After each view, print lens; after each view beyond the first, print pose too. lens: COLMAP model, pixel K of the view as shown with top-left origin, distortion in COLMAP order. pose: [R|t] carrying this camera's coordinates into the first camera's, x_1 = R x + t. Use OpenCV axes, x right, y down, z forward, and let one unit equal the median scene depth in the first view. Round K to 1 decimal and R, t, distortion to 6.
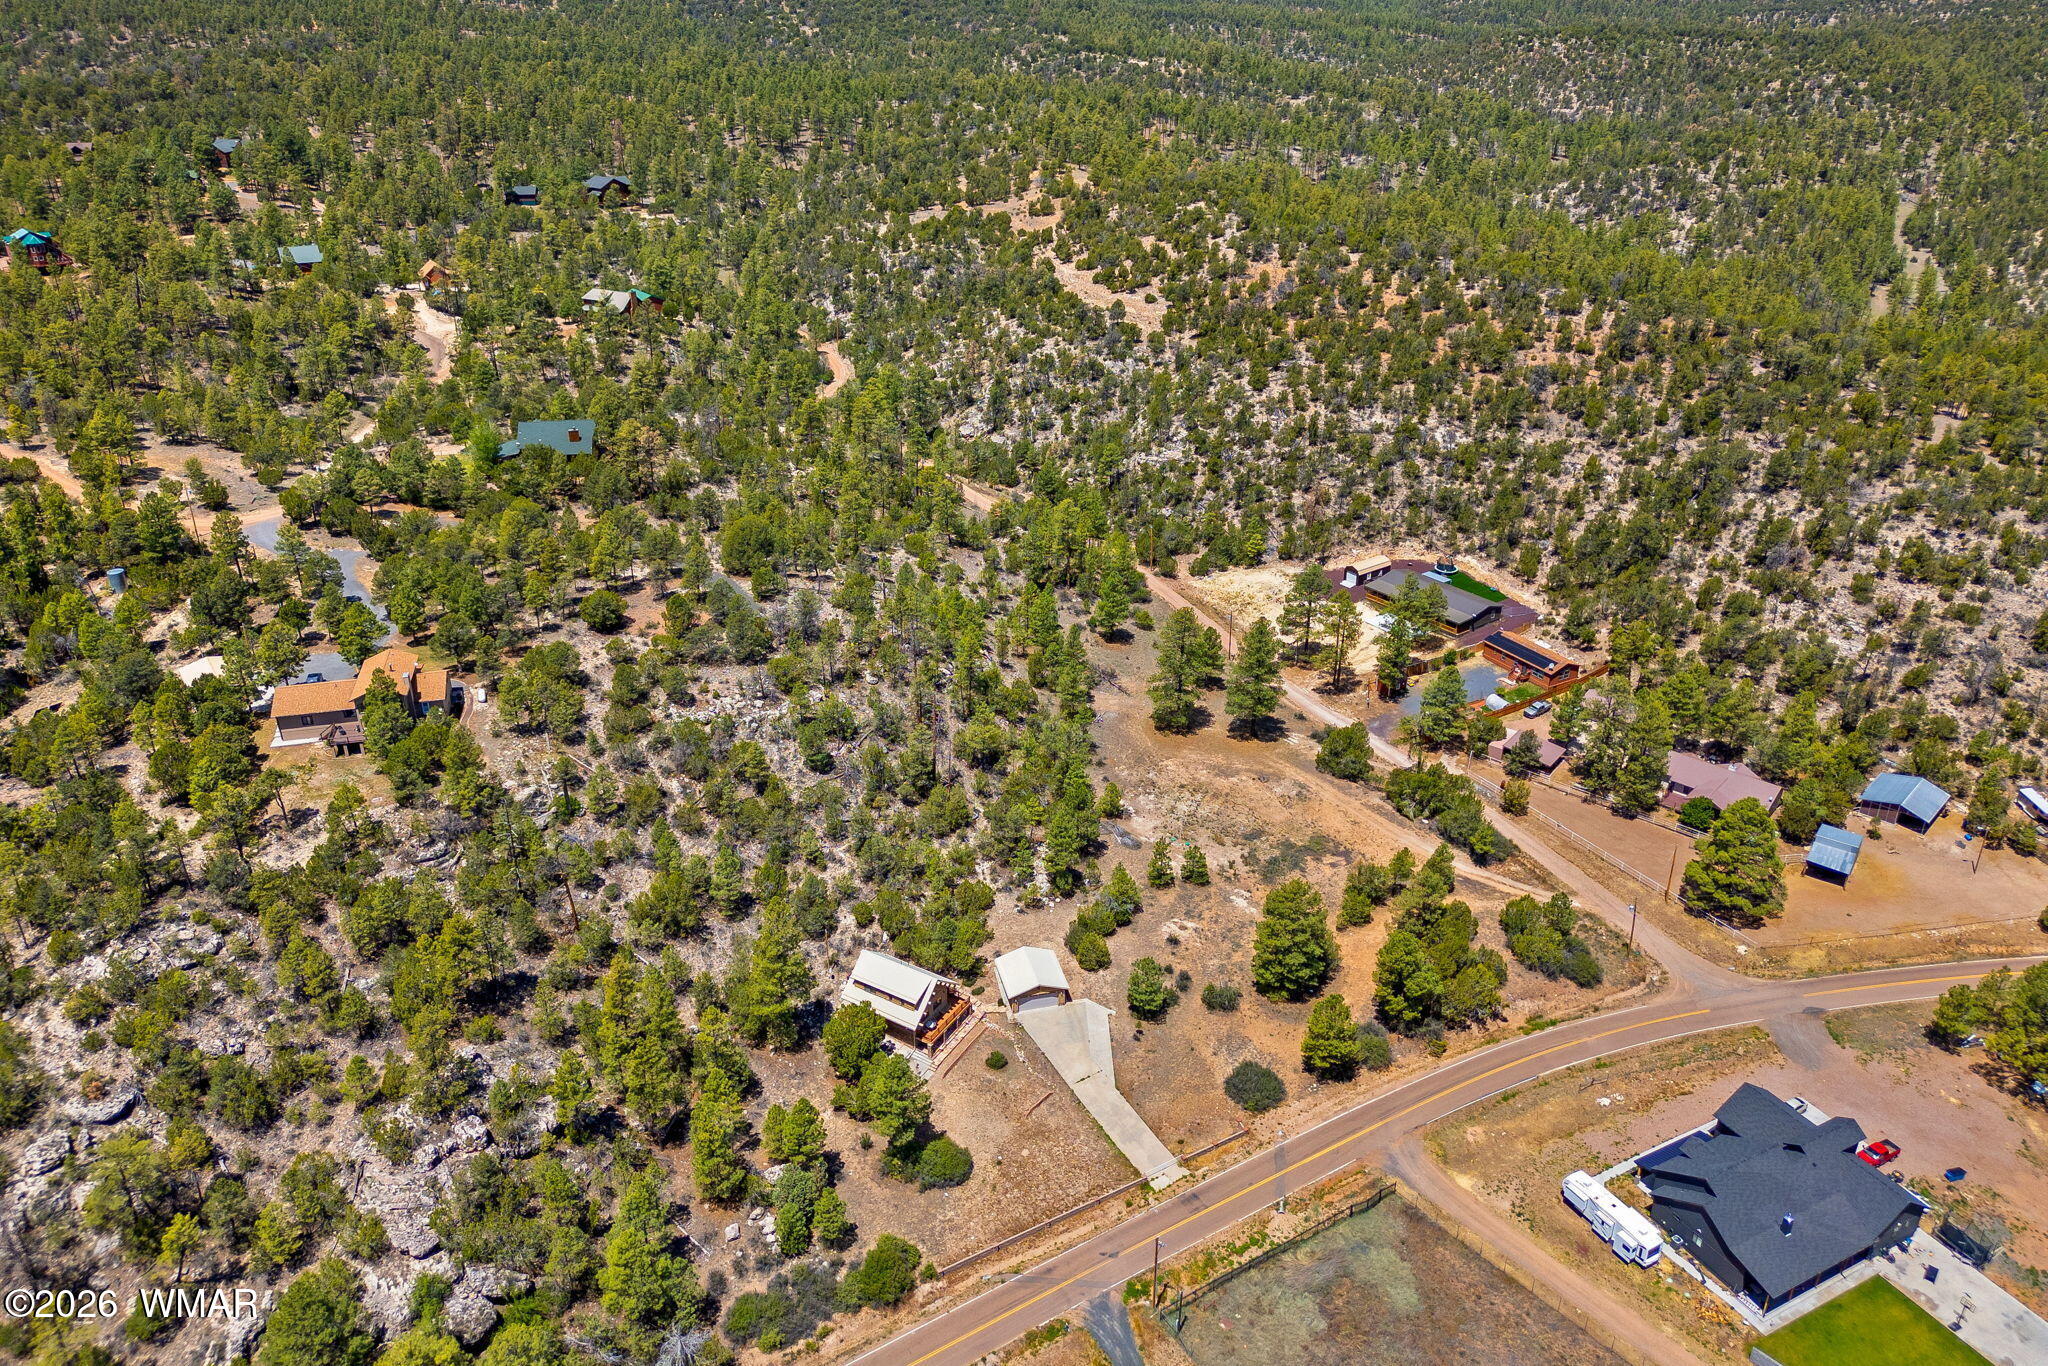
lens RADIAL K [[1428.3, 0, 1030.8], [0, 1428.3, 688.2], [0, 0, 1]] dist [0.060279, -0.049056]
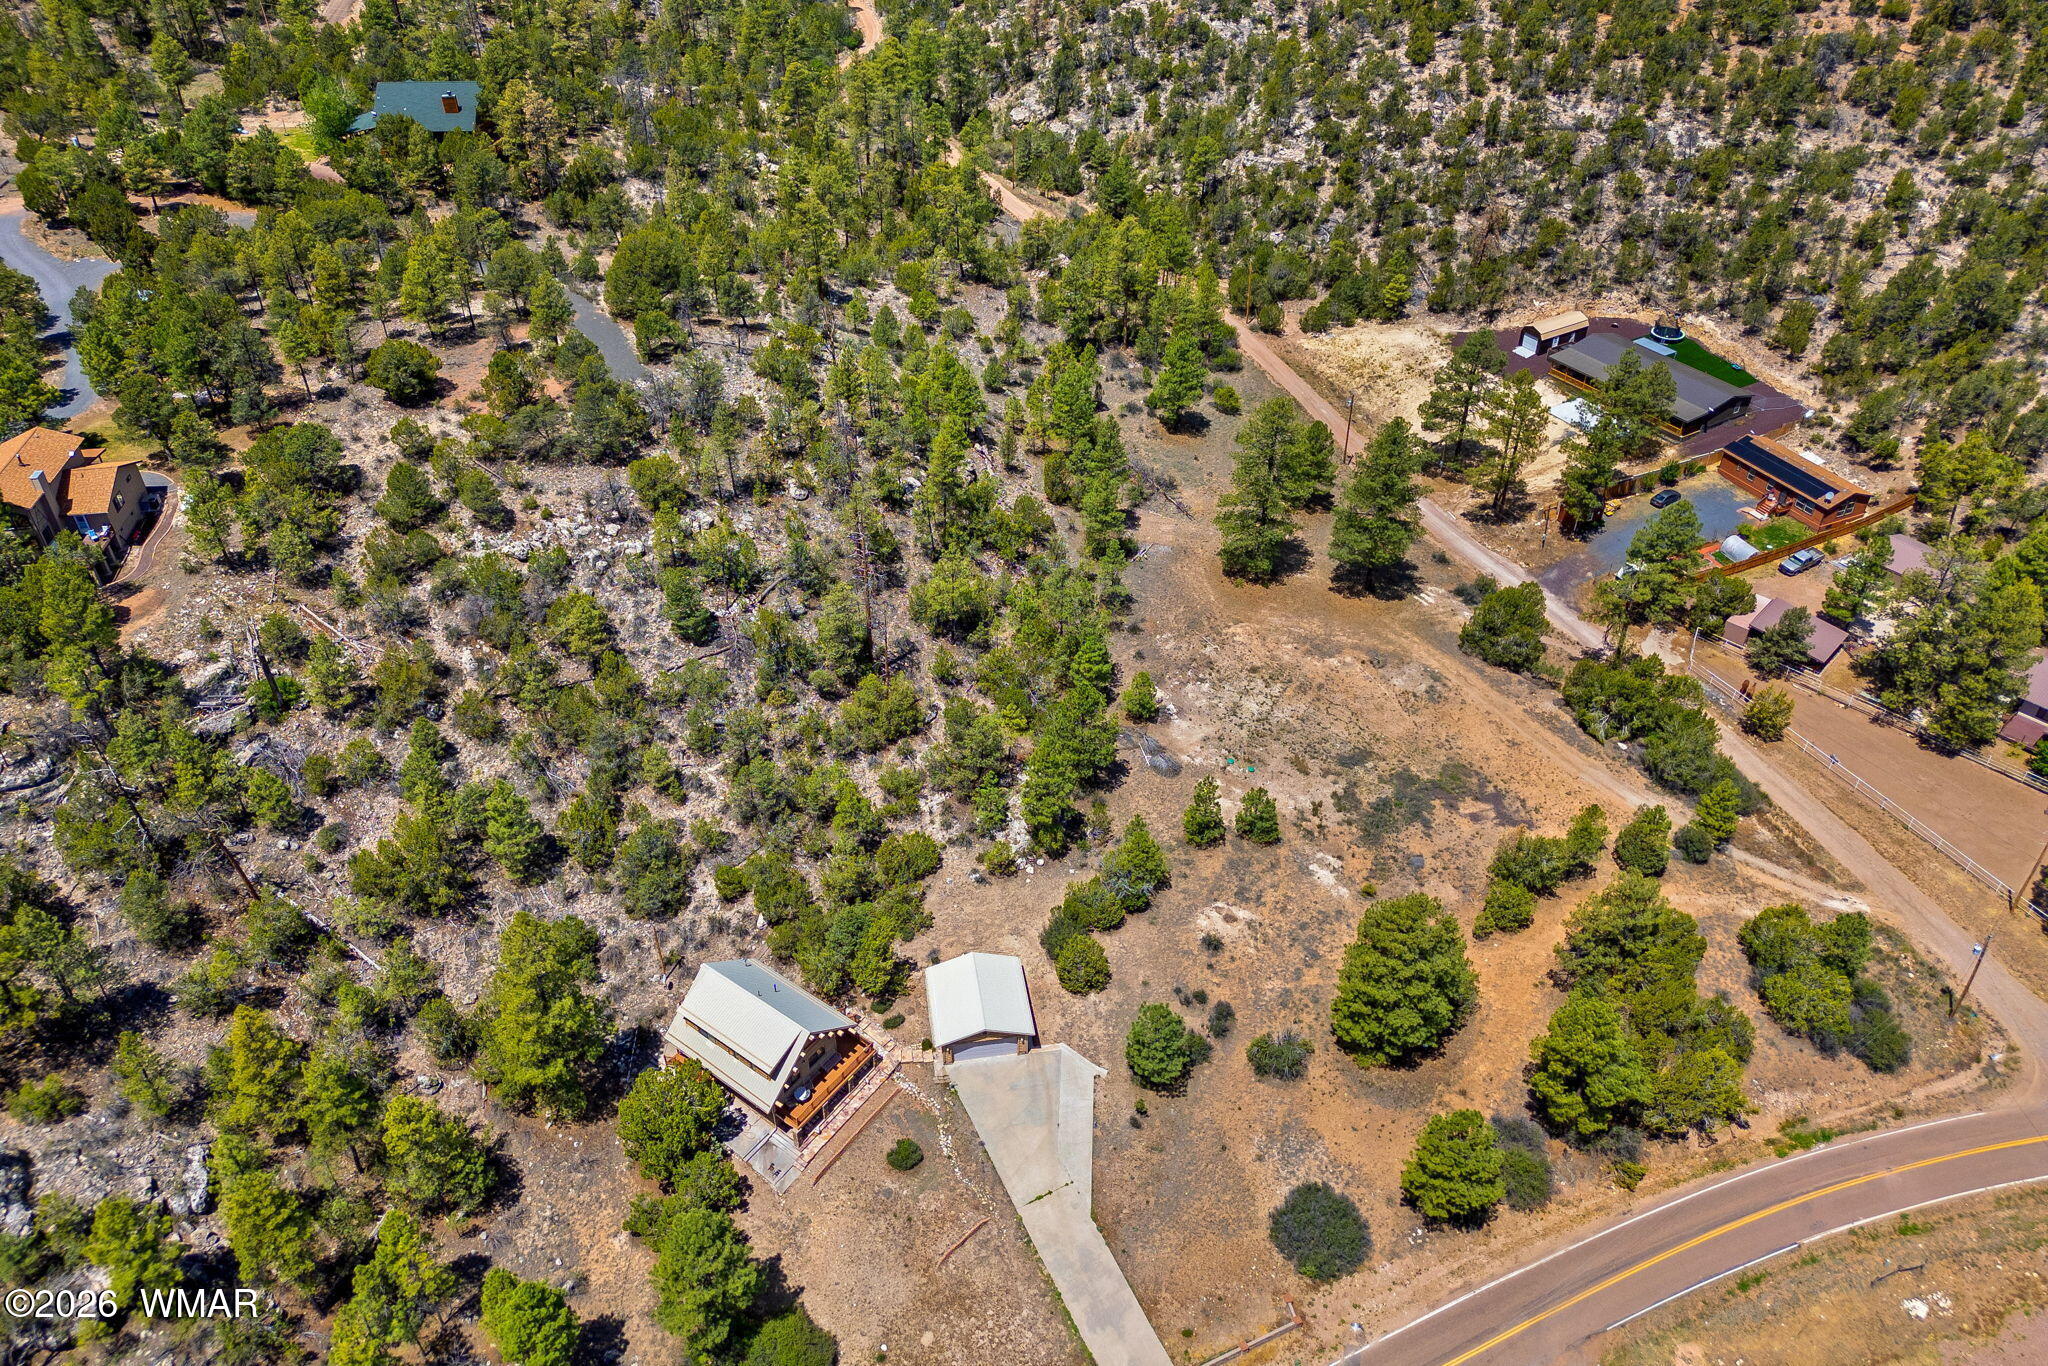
lens RADIAL K [[1428.3, 0, 1025.4], [0, 1428.3, 669.1], [0, 0, 1]] dist [0.060279, -0.049056]
pose [[0.995676, 0.053398, -0.076018, 0.052547], [-0.038938, 0.982829, 0.180366, -0.051709], [0.084344, -0.176626, 0.980658, 0.347236]]
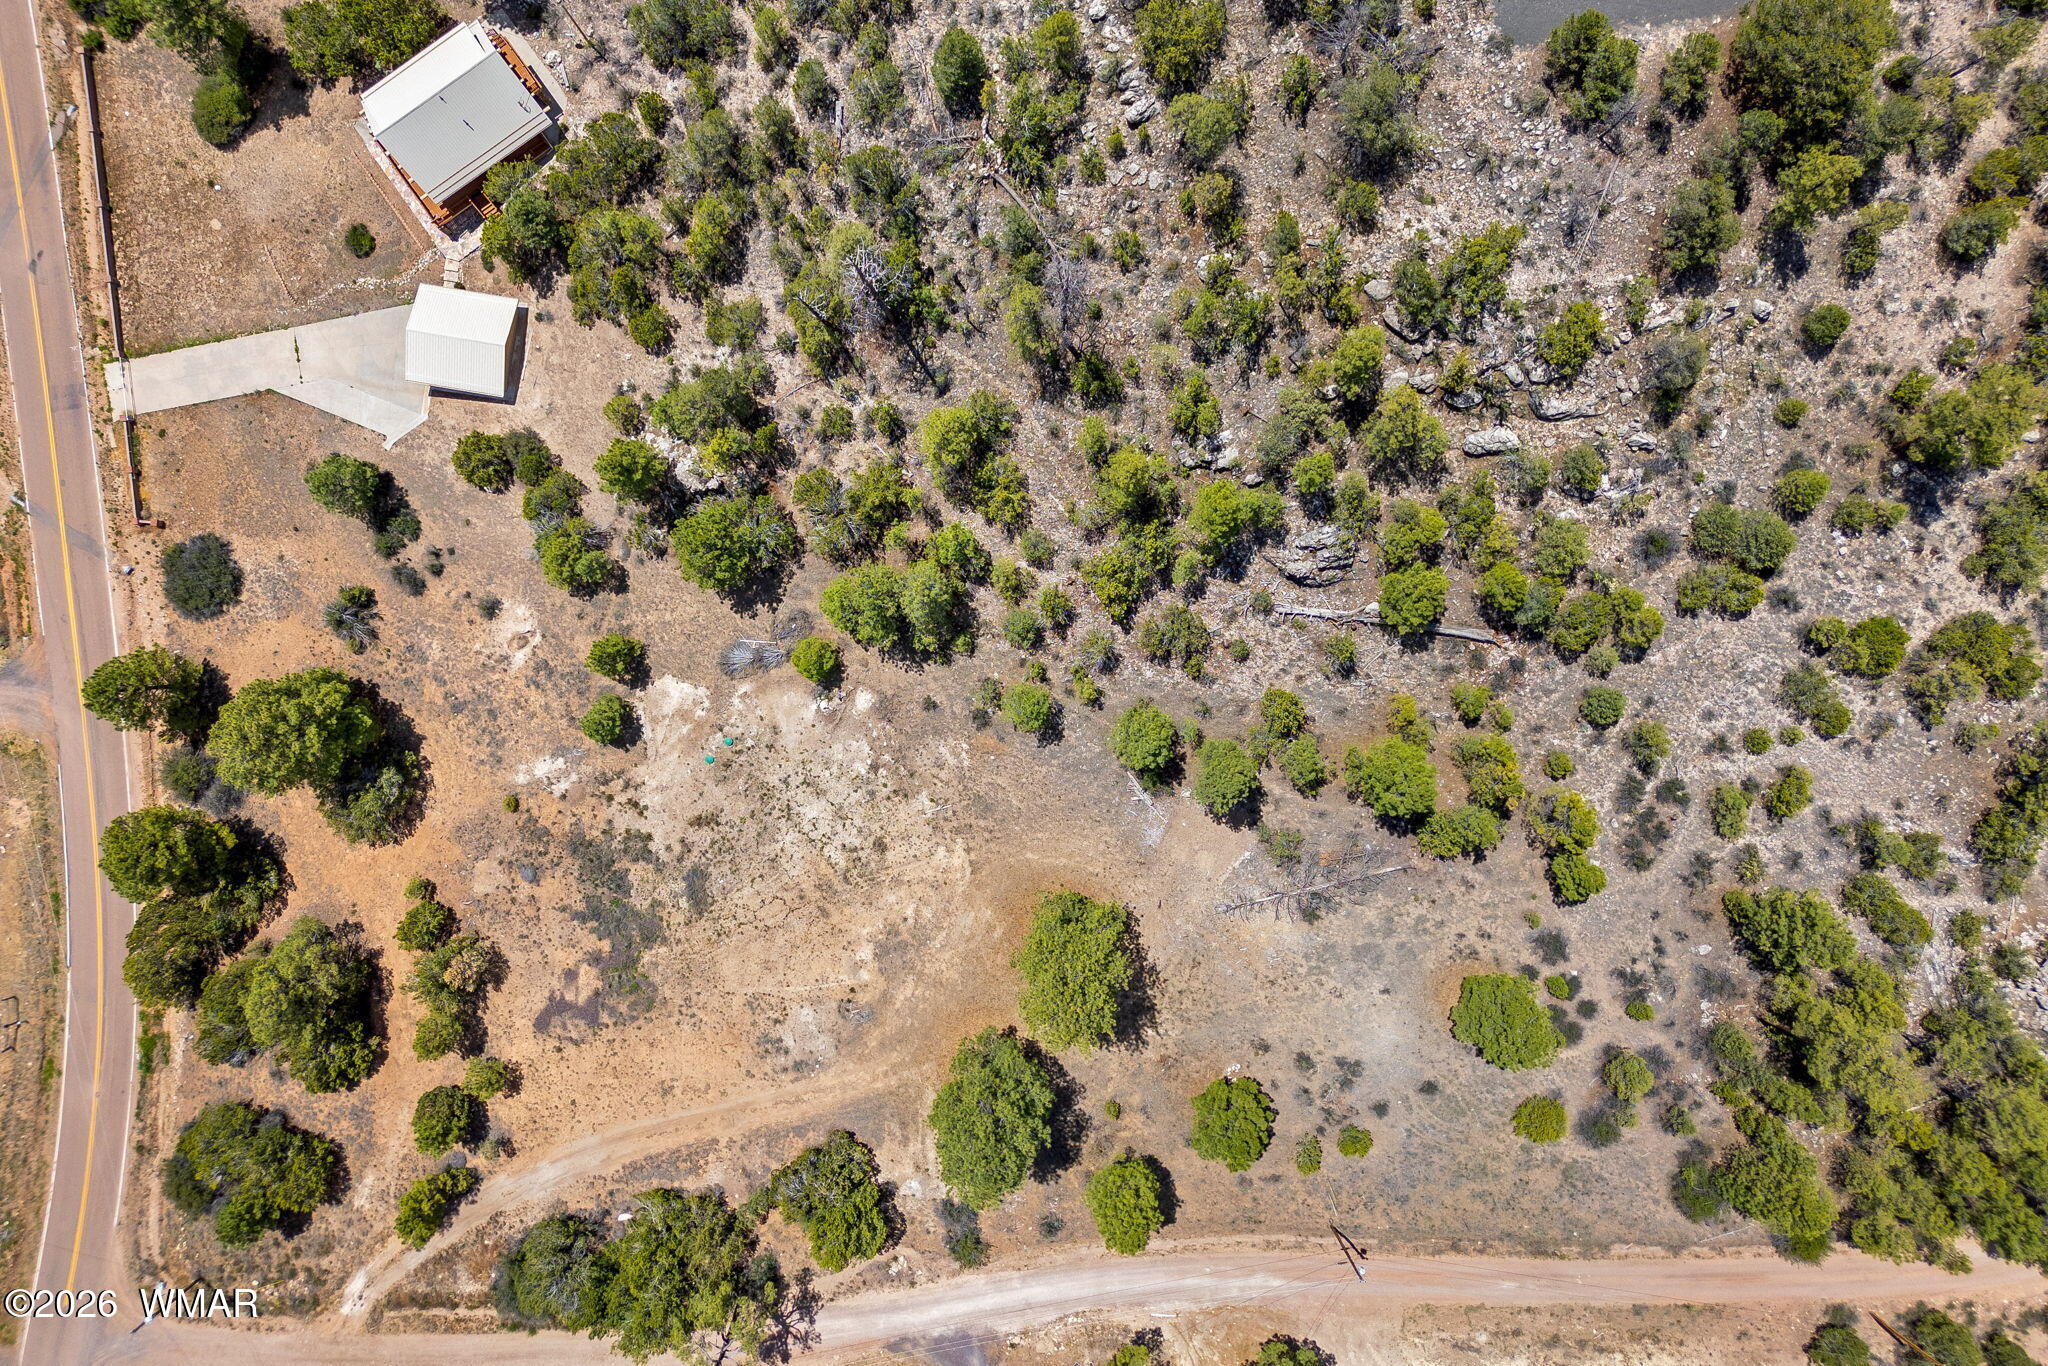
lens RADIAL K [[1428.3, 0, 995.0], [0, 1428.3, 655.1], [0, 0, 1]] dist [0.060279, -0.049056]
pose [[-0.404747, 0.914412, 0.005567, 0.024668], [-0.409598, -0.186737, 0.892949, -0.417903], [0.817563, 0.359139, 0.450123, 0.819067]]
